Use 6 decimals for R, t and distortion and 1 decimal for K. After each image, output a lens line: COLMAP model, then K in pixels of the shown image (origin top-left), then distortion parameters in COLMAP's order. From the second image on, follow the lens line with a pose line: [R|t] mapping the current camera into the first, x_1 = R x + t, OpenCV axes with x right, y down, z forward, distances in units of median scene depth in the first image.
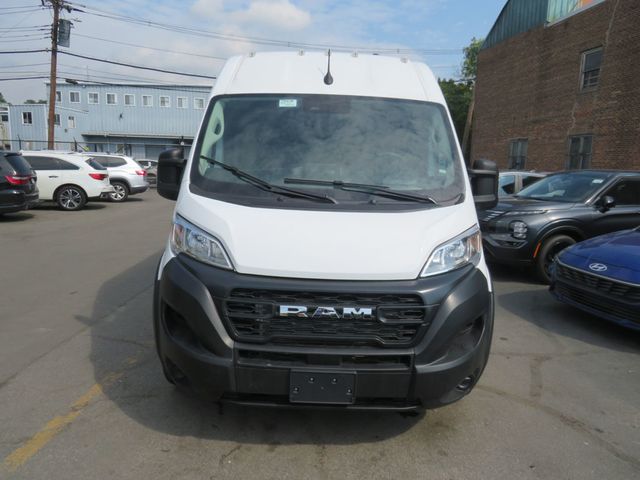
lens RADIAL K [[474.0, 0, 318.1], [0, 474.0, 241.1], [0, 0, 1]] dist [-0.003455, -0.003061]
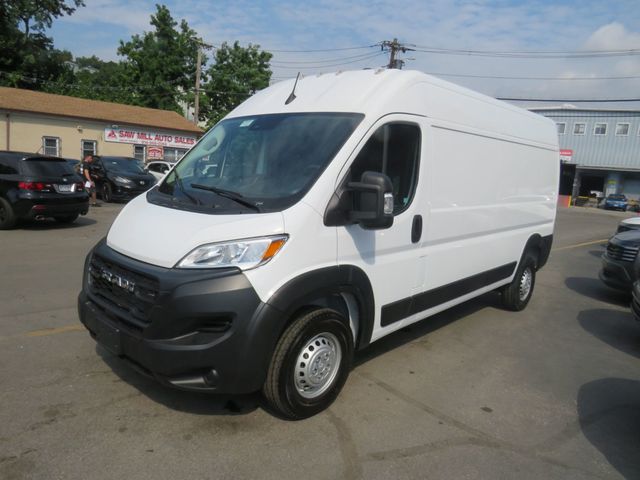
lens RADIAL K [[492.1, 0, 320.0], [0, 492.1, 240.0], [0, 0, 1]] dist [0.000408, -0.000818]
pose [[0.702242, 0.109325, -0.703495, 0.958392], [-0.153429, 0.988160, 0.000406, -0.032433], [0.695209, 0.107651, 0.710700, 0.288163]]
